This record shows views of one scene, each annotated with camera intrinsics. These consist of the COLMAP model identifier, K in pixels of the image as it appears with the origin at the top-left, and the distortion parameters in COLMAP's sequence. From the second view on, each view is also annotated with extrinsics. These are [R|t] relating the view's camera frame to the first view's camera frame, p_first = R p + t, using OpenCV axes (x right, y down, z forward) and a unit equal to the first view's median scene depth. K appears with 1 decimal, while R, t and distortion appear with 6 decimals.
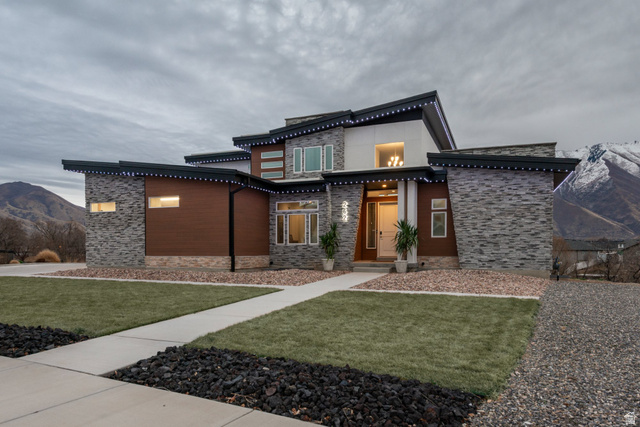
lens RADIAL K [[432.5, 0, 313.8], [0, 432.5, 263.9], [0, 0, 1]] dist [0.000989, -0.002035]
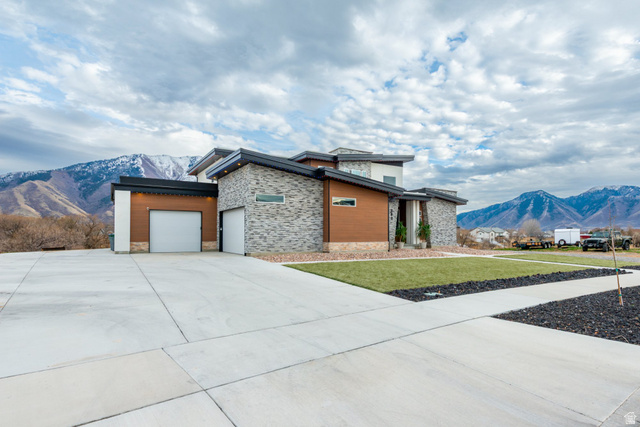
lens RADIAL K [[350.6, 0, 341.1], [0, 350.6, 238.0], [0, 0, 1]] dist [0.019890, -0.006310]
pose [[0.563259, -0.007876, 0.826243, -1.172483], [0.024475, 0.999675, -0.007156, -0.022390], [-0.825918, 0.024254, 0.563268, 0.375286]]
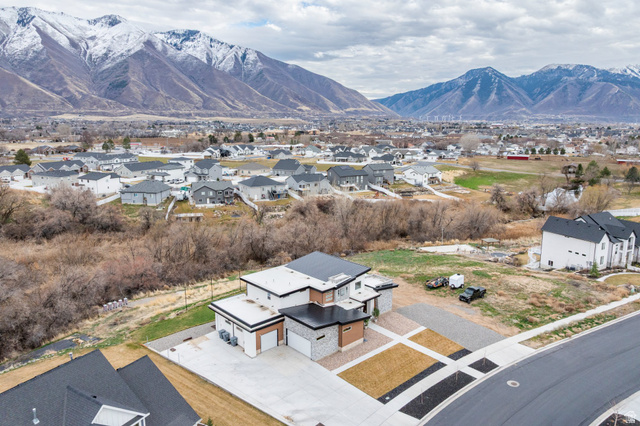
lens RADIAL K [[453.1, 0, 314.8], [0, 453.1, 215.9], [0, 0, 1]] dist [-0.048508, 0.014241]
pose [[0.427218, -0.186853, 0.884630, -2.993054], [0.025695, 0.980526, 0.194700, -1.494389], [-0.903784, -0.060449, 0.423699, -0.115922]]
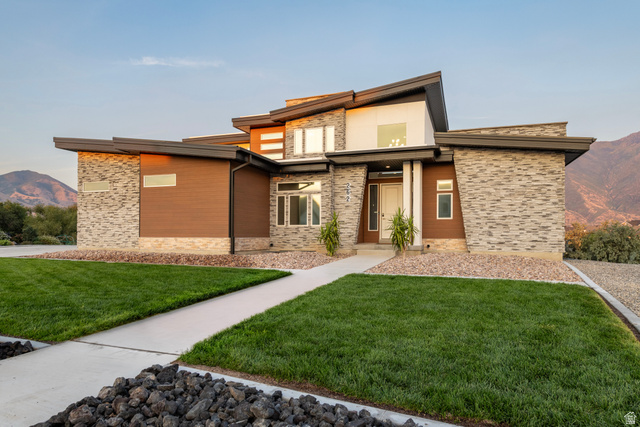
lens RADIAL K [[394.9, 0, 315.2], [0, 394.9, 234.8], [0, 0, 1]] dist [0.003531, 0.000080]
pose [[0.999418, 0.003342, 0.033937, -0.031682], [-0.002221, 0.999452, -0.033019, 0.003988], [-0.034029, 0.032924, 0.998878, 0.115081]]
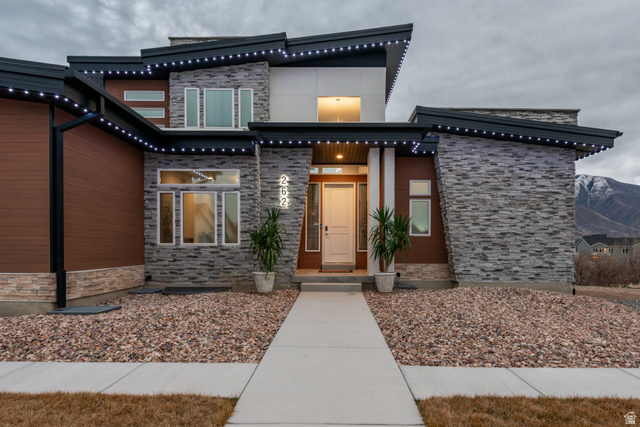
lens RADIAL K [[385.4, 0, 330.1], [0, 385.4, 254.5], [0, 0, 1]] dist [0.013346, 0.000268]
pose [[0.925790, -0.004824, 0.378007, -0.071847], [0.008776, 0.999923, -0.008733, -0.026538], [-0.377936, 0.011403, 0.925761, 0.463547]]
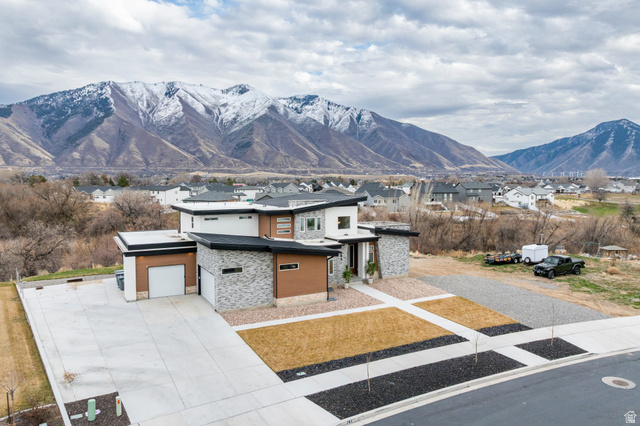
lens RADIAL K [[453.1, 0, 313.9], [0, 453.1, 207.7], [0, 0, 1]] dist [-0.048508, 0.014241]
pose [[0.637524, -0.050914, 0.768746, -1.583504], [0.025855, 0.998666, 0.044700, -0.435352], [-0.769997, -0.008621, 0.637990, -0.236223]]
